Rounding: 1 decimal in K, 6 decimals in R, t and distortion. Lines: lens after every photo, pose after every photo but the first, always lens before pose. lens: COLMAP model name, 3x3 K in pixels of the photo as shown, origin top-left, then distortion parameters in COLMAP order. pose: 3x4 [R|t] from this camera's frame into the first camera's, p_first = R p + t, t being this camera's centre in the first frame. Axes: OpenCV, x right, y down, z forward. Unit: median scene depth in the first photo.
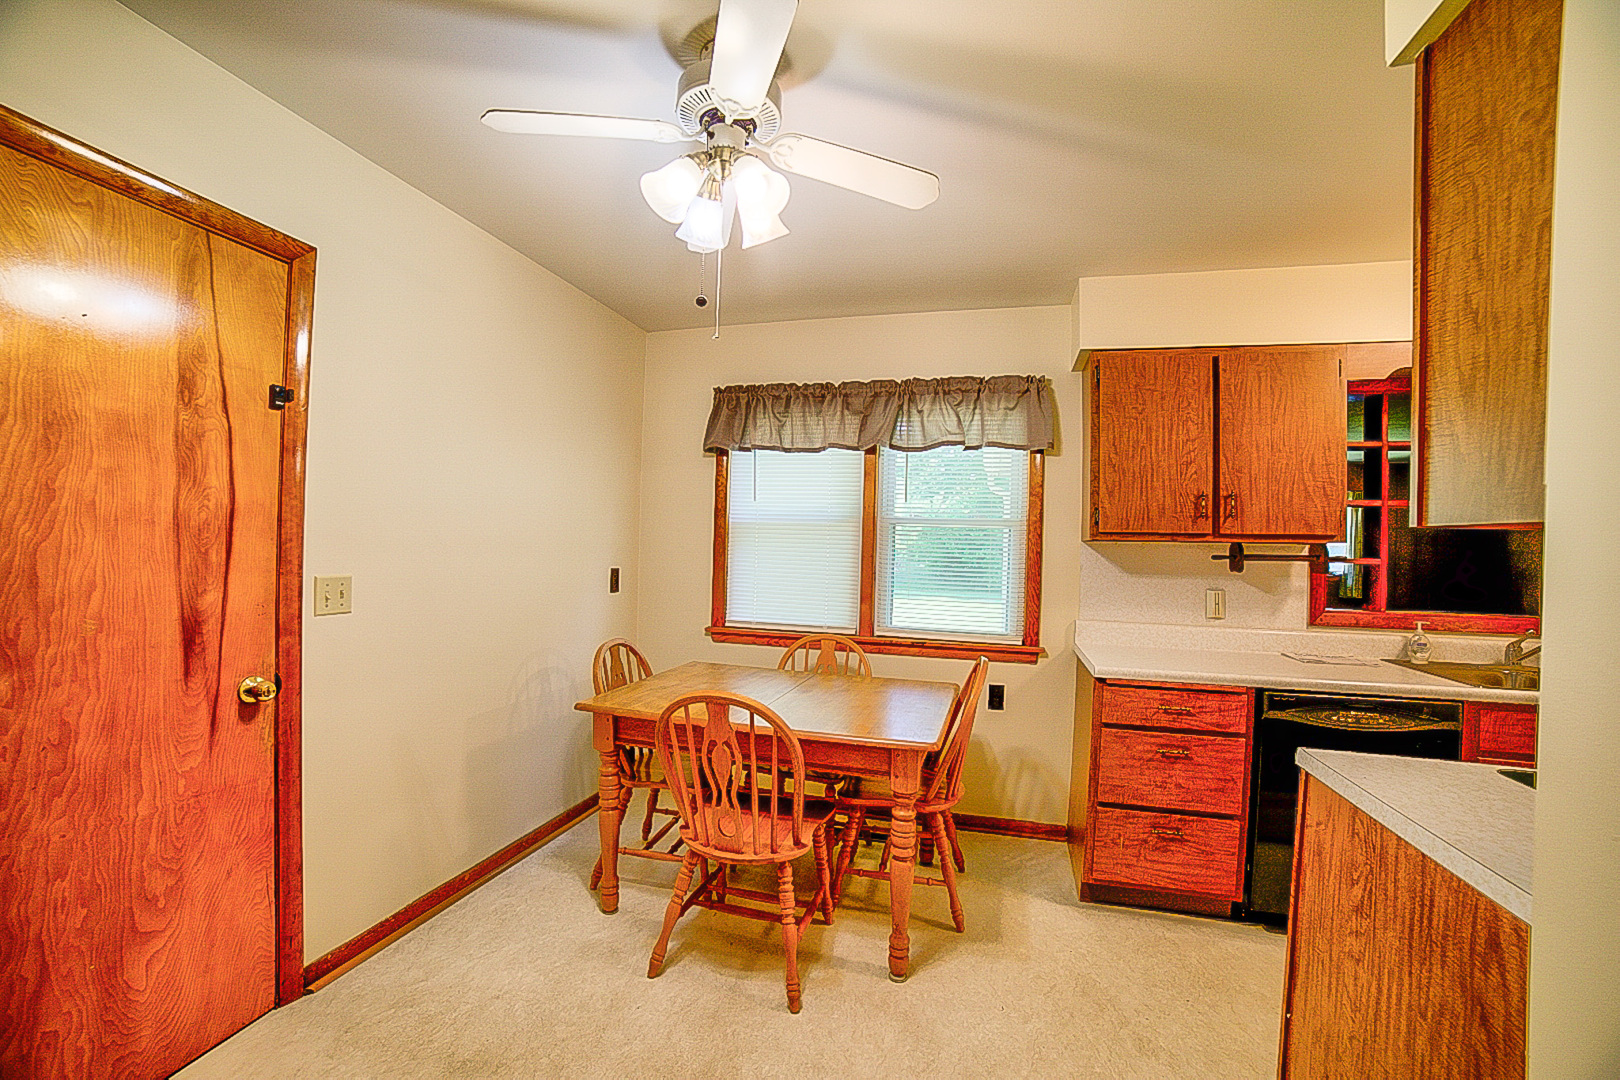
lens RADIAL K [[603.4, 0, 827.6], [0, 603.4, 547.4], [0, 0, 1]] dist [-0.036306, 0.000145]
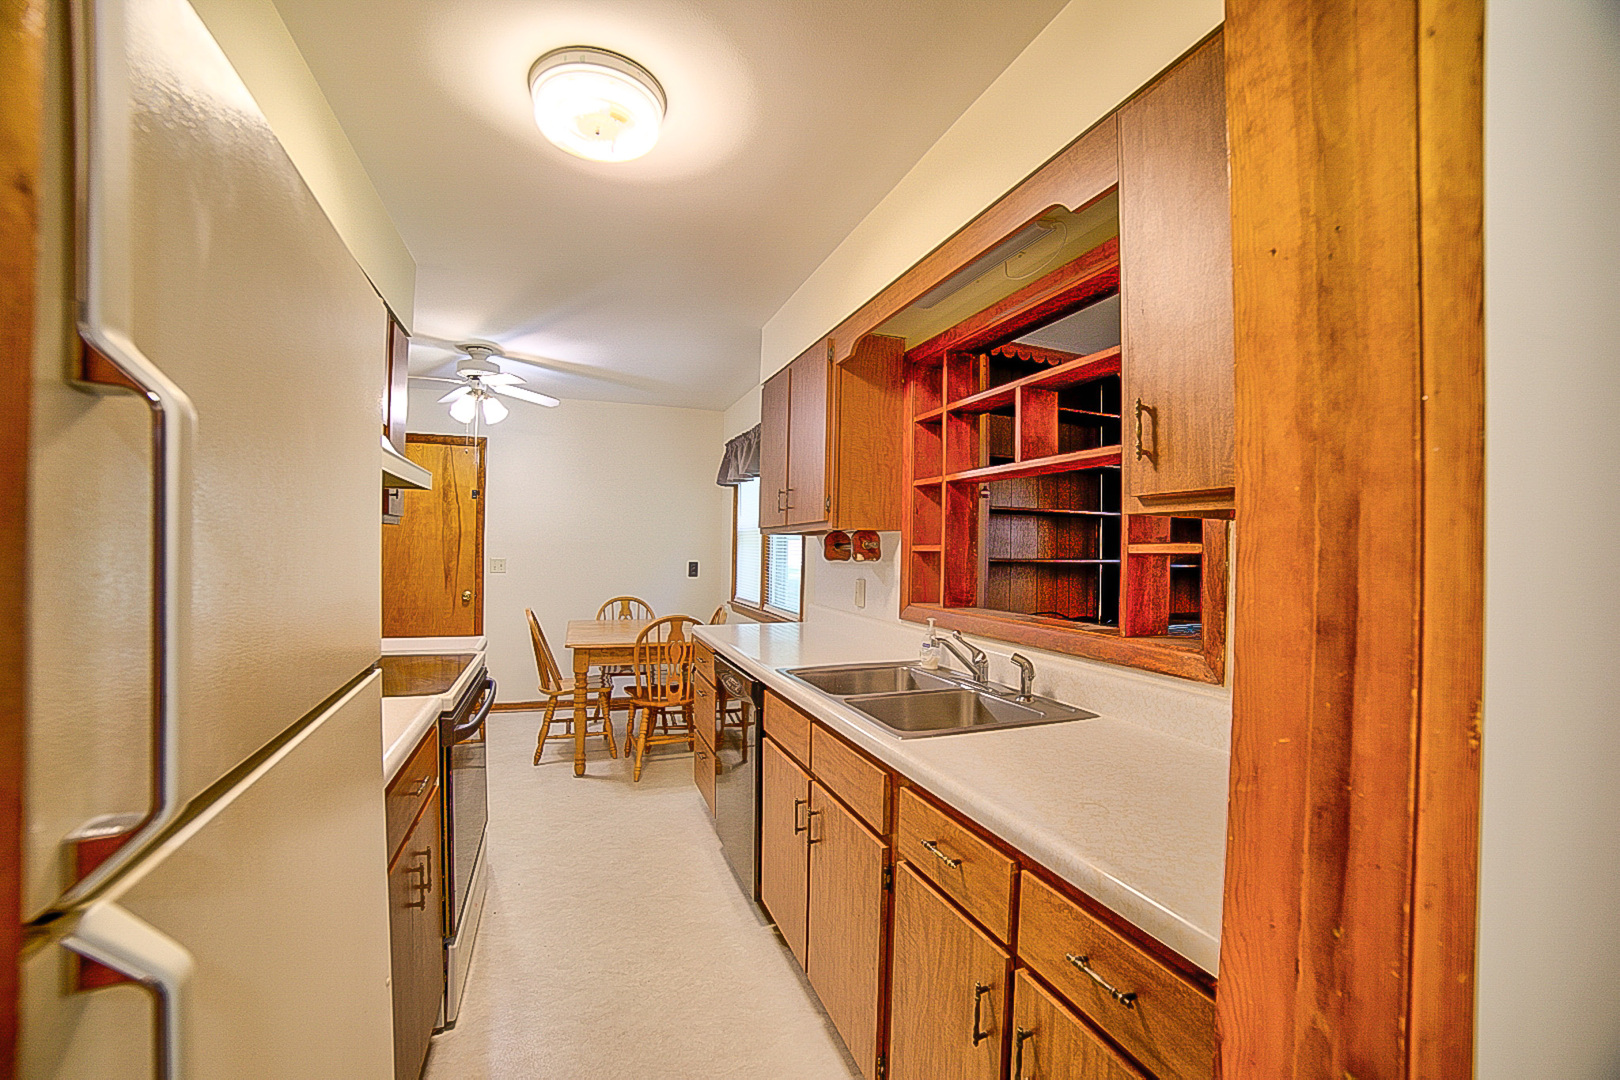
lens RADIAL K [[647.6, 0, 825.6], [0, 647.6, 547.6], [0, 0, 1]] dist [-0.042128, 0.000296]
pose [[0.610718, -0.018223, -0.791639, 1.624362], [0.000623, 0.999746, -0.022533, 0.047110], [0.791848, 0.013268, 0.610574, 0.287126]]
